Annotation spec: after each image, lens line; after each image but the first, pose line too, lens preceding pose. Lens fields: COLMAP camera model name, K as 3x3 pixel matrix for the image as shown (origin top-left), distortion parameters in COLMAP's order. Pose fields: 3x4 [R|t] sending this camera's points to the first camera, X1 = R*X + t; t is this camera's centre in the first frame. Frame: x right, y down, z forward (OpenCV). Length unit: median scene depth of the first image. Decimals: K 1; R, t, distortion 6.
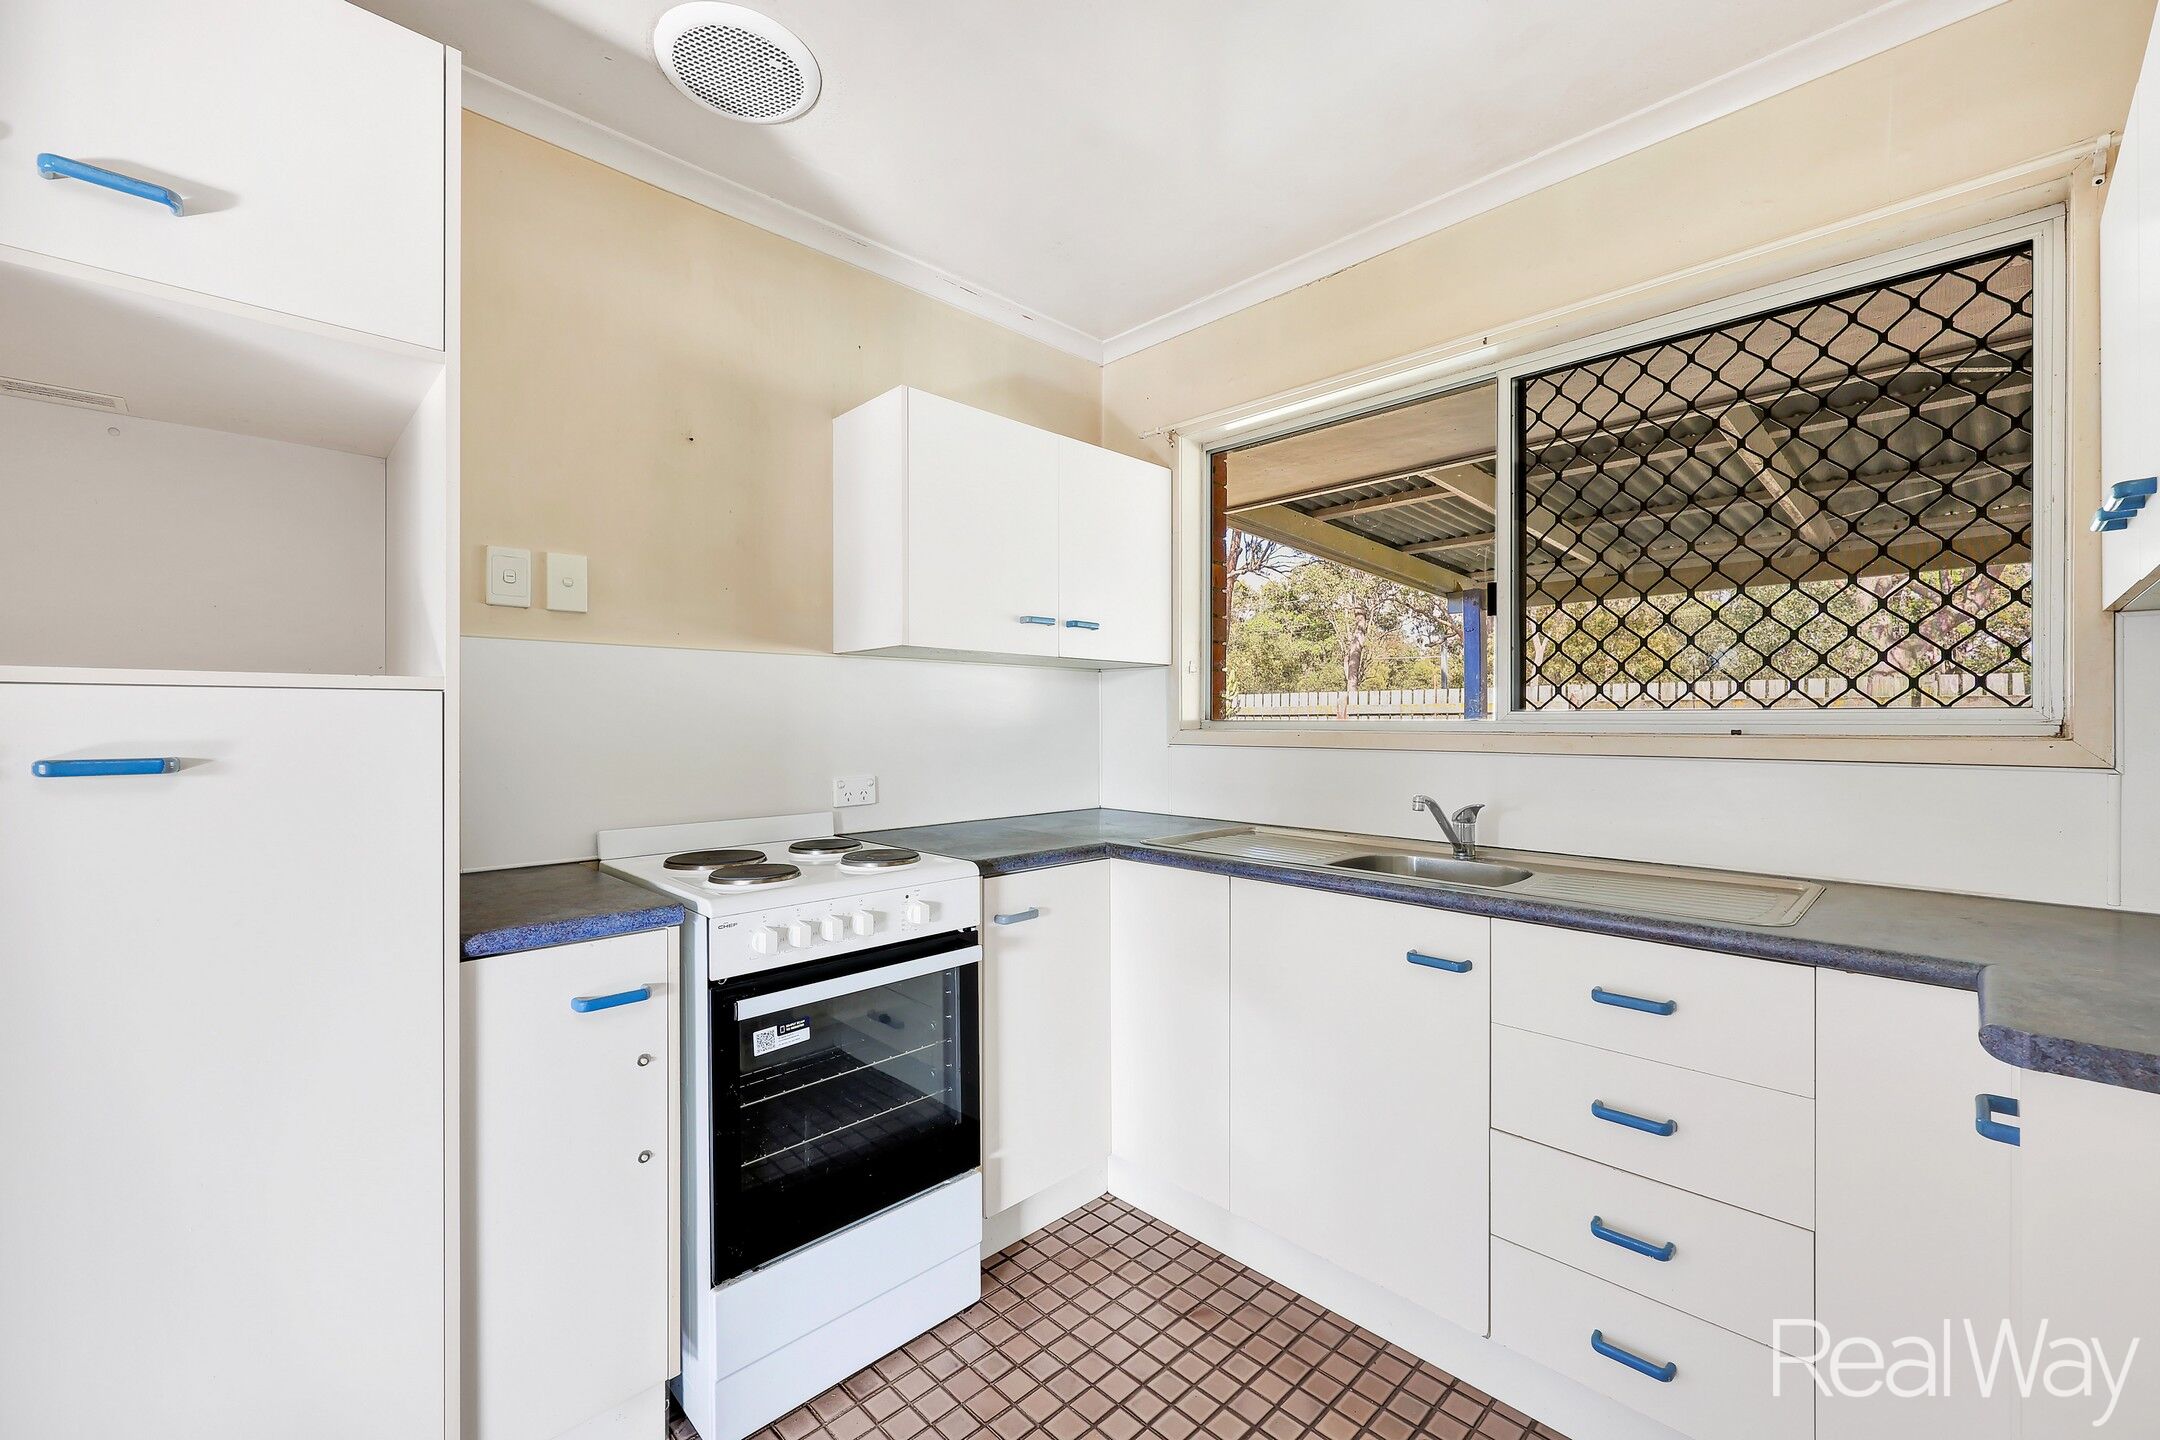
lens RADIAL K [[875.7, 0, 1080.0], [0, 875.7, 720.0], [0, 0, 1]] dist [-0.003805, -0.000320]
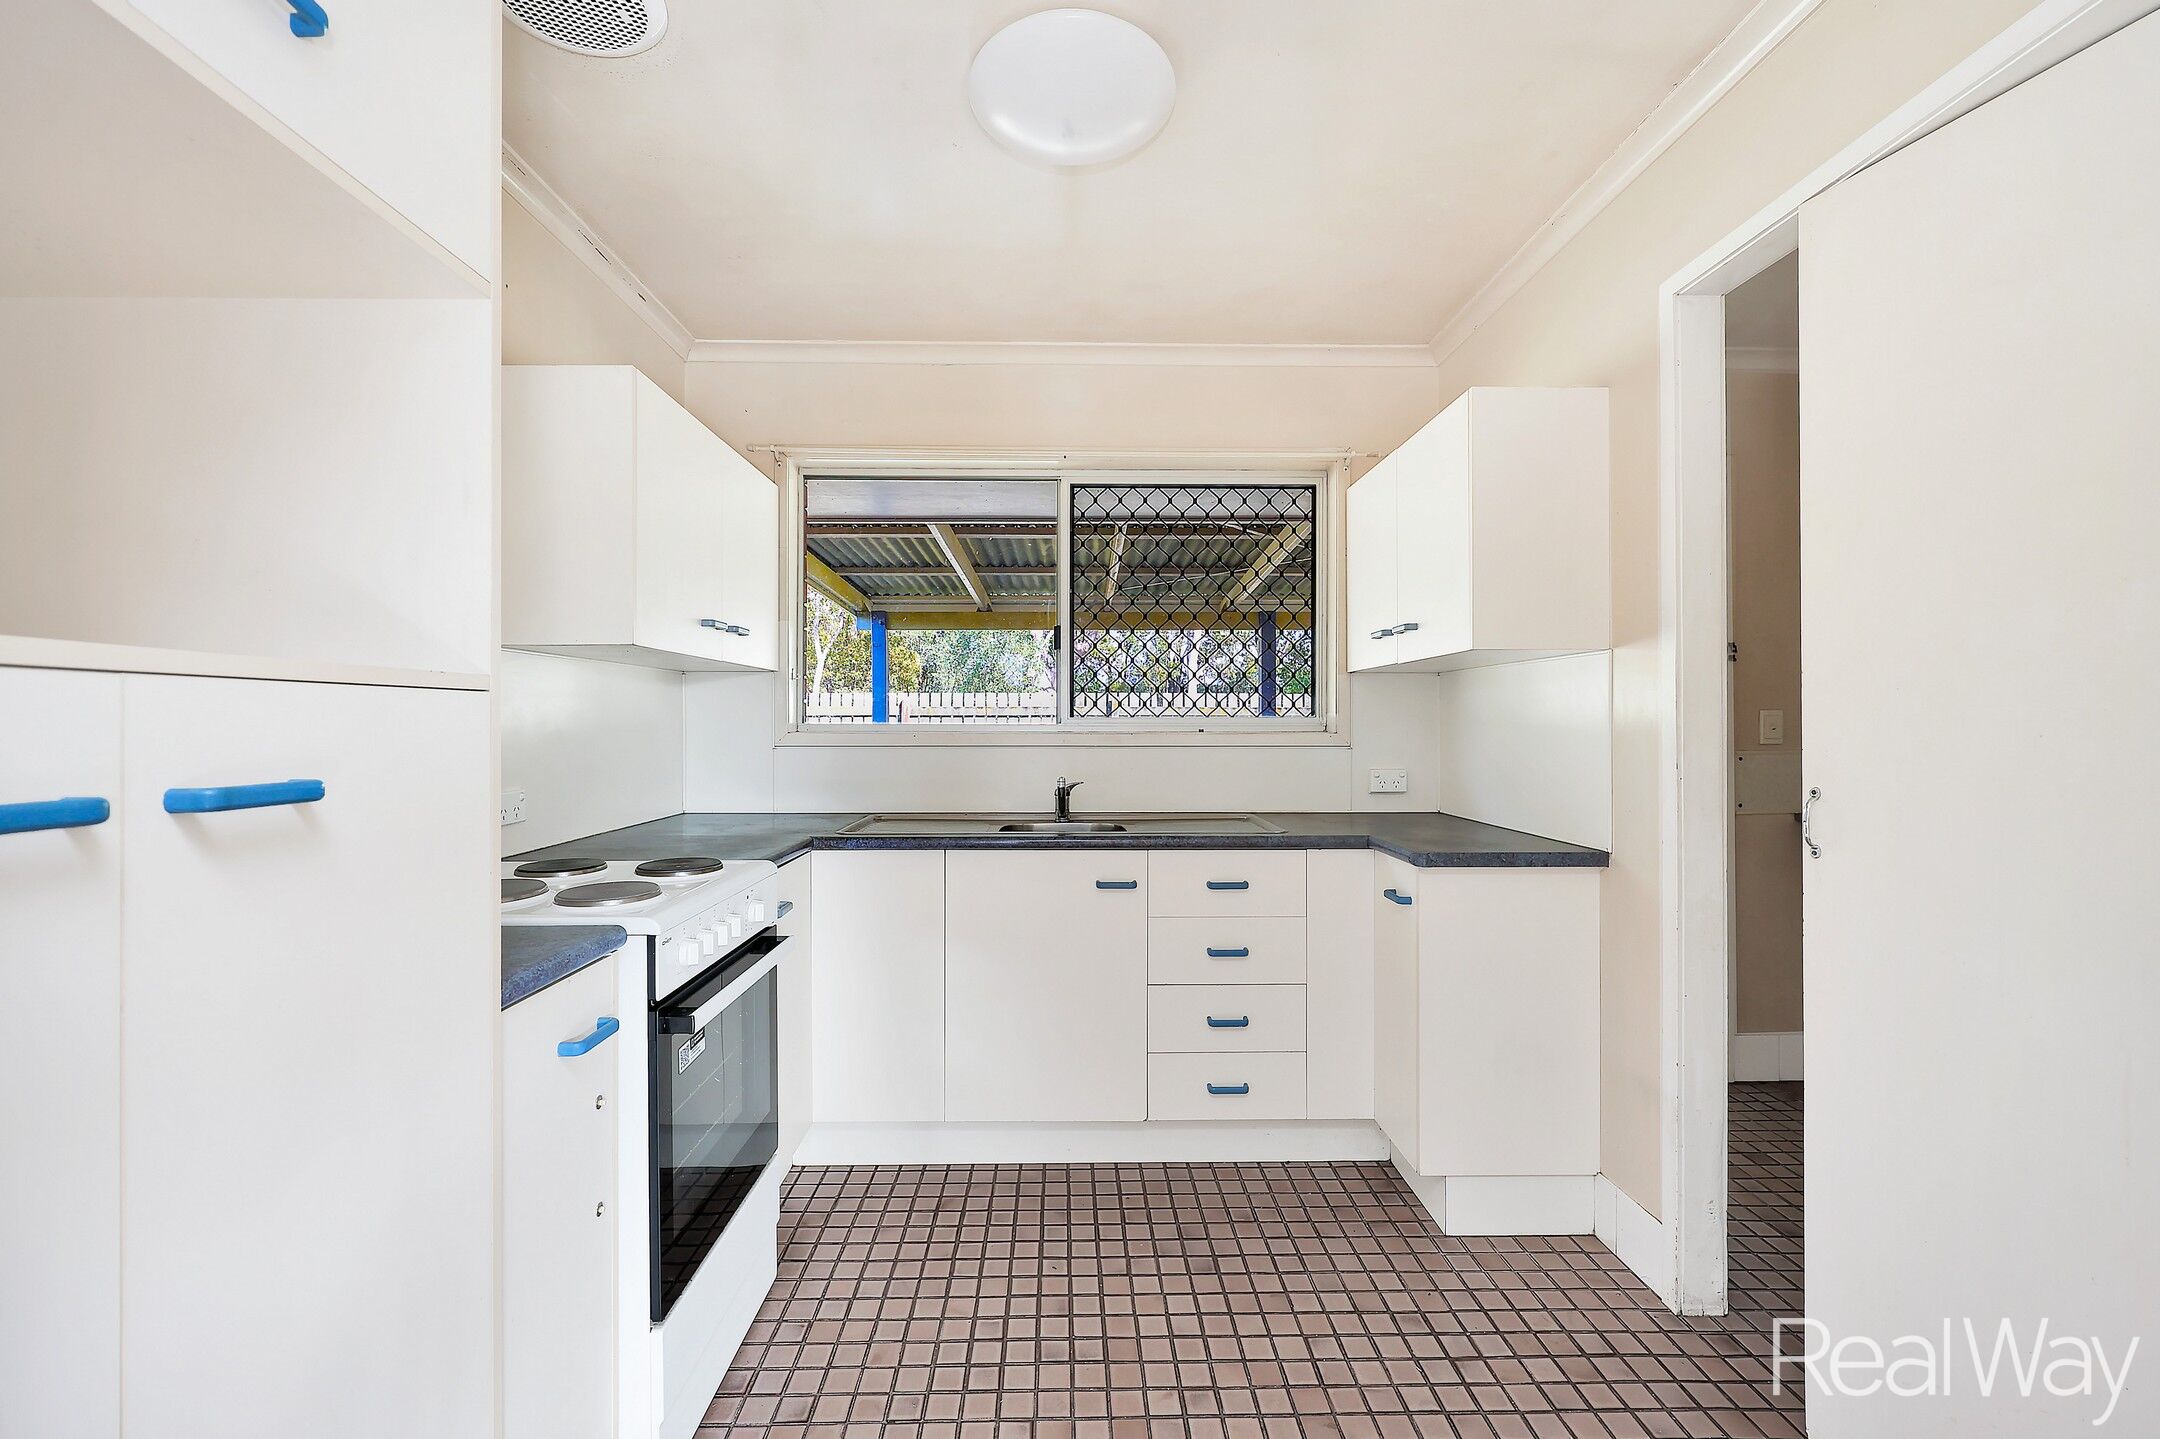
lens RADIAL K [[875.7, 0, 1080.0], [0, 875.7, 719.5], [0, 0, 1]] dist [-0.003805, -0.000320]
pose [[0.681282, 0.002521, 0.732016, -0.592950], [-0.000712, 0.999996, -0.002781, -0.003115], [-0.732020, 0.001373, 0.681281, 0.016094]]
